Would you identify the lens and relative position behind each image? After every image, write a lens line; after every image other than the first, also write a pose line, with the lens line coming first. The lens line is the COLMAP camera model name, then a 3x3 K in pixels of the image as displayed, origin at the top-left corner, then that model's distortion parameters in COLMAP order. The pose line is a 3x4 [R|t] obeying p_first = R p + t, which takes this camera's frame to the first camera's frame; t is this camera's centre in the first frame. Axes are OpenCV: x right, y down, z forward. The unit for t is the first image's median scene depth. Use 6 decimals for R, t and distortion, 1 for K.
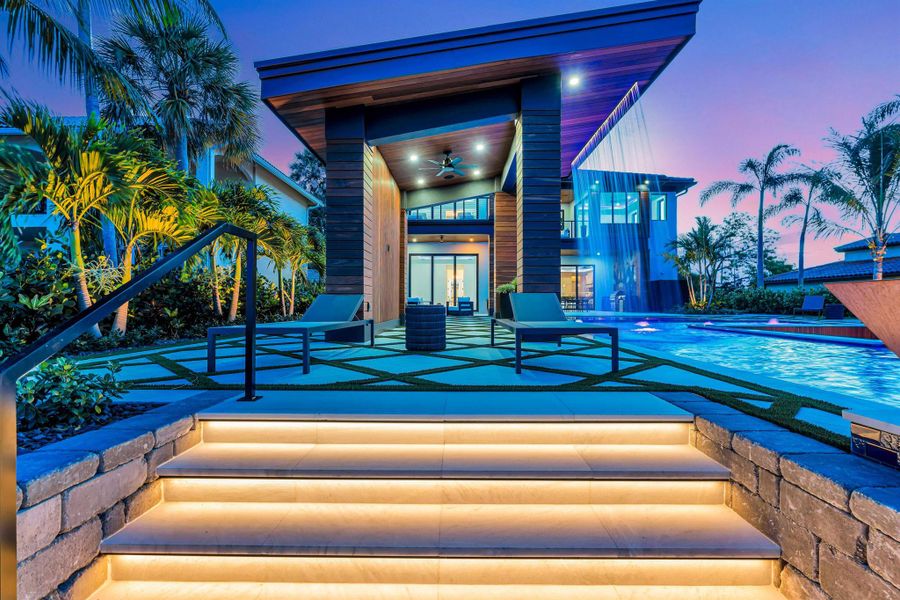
lens RADIAL K [[419.5, 0, 452.6], [0, 419.5, 301.6], [0, 0, 1]] dist [-0.001029, 0.000184]
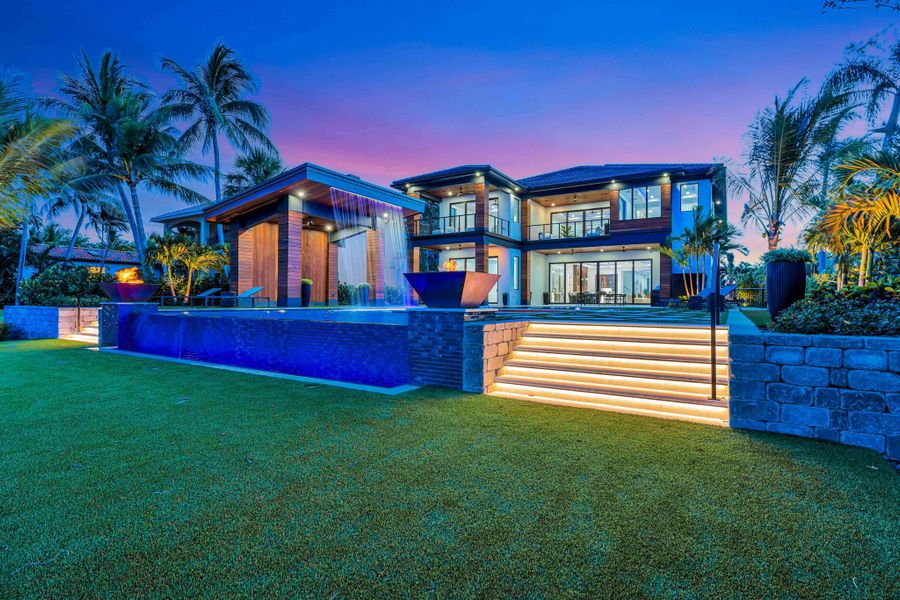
lens RADIAL K [[454.4, 0, 450.0], [0, 454.4, 300.0], [0, 0, 1]] dist [-0.003685, 0.000229]
pose [[0.858462, 0.003818, -0.512863, 0.596003], [-0.004256, 0.999991, 0.000320, 0.012515], [0.512859, 0.001908, 0.858471, -0.185435]]
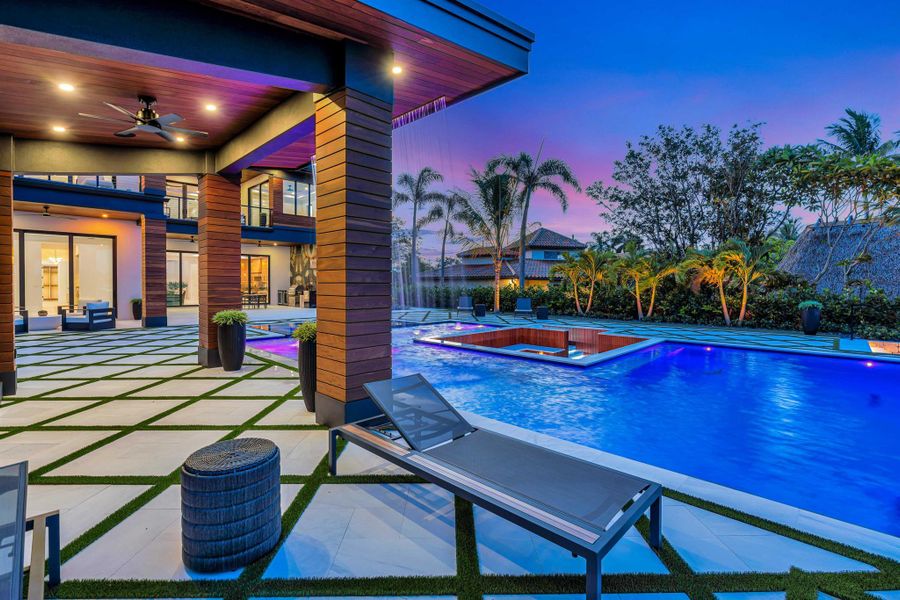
lens RADIAL K [[411.2, 0, 457.3], [0, 411.2, 297.4], [0, 0, 1]] dist [-0.005295, -0.000108]
pose [[0.685142, -0.018903, 0.728164, -0.045914], [-0.008311, 0.999395, 0.033764, -0.037008], [-0.728362, -0.029185, 0.684571, 0.104427]]
